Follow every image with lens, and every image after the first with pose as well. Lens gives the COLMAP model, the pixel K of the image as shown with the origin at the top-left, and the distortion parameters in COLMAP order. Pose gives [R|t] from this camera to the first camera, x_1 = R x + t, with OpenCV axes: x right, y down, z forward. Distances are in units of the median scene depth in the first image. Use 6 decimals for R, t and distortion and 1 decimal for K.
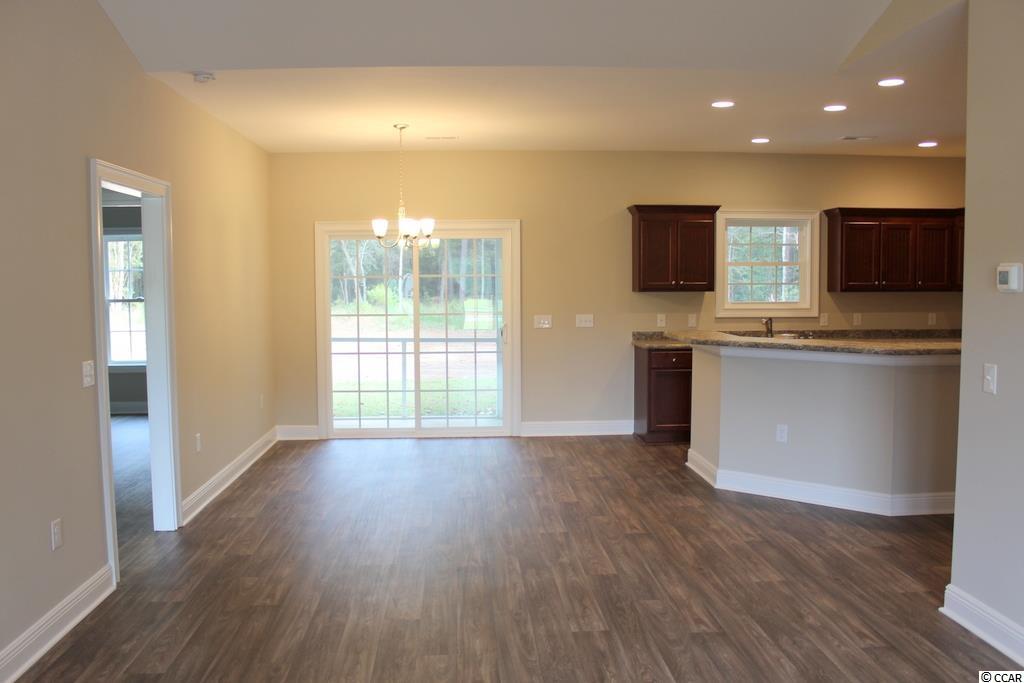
lens RADIAL K [[860.6, 0, 514.4], [0, 860.6, 342.6], [0, 0, 1]] dist [-0.069110, 0.011041]
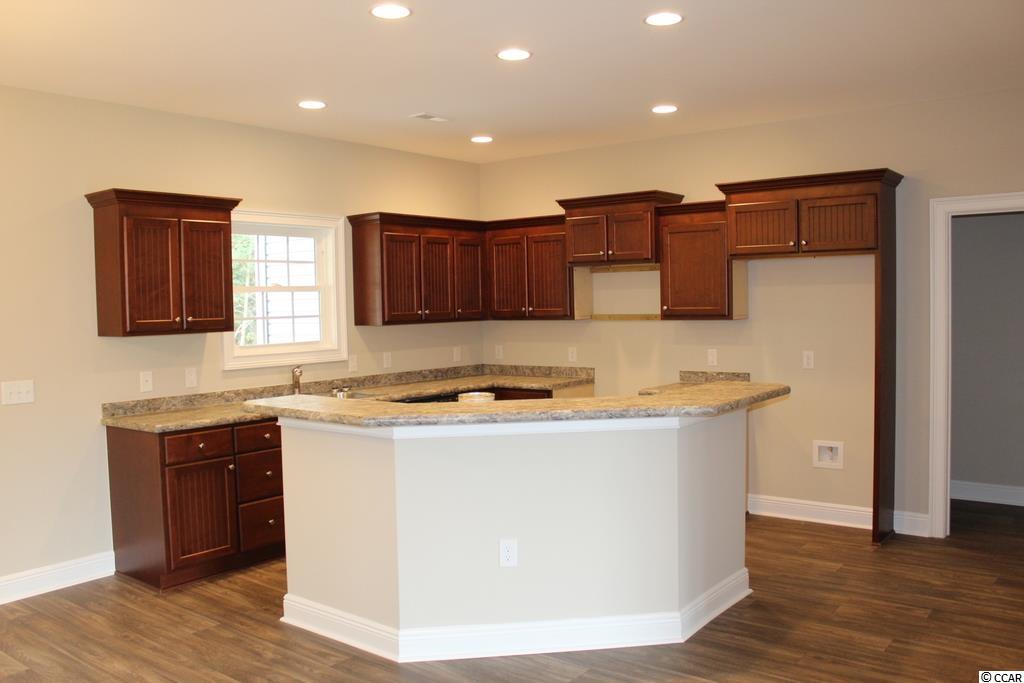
lens RADIAL K [[892.5, 0, 496.8], [0, 892.5, 343.6], [0, 0, 1]] dist [-0.081985, 0.014325]
pose [[0.685732, -0.045490, 0.726432, -0.113671], [0.070719, 0.997487, -0.004293, -0.032115], [-0.724411, 0.054317, 0.687225, 0.380473]]
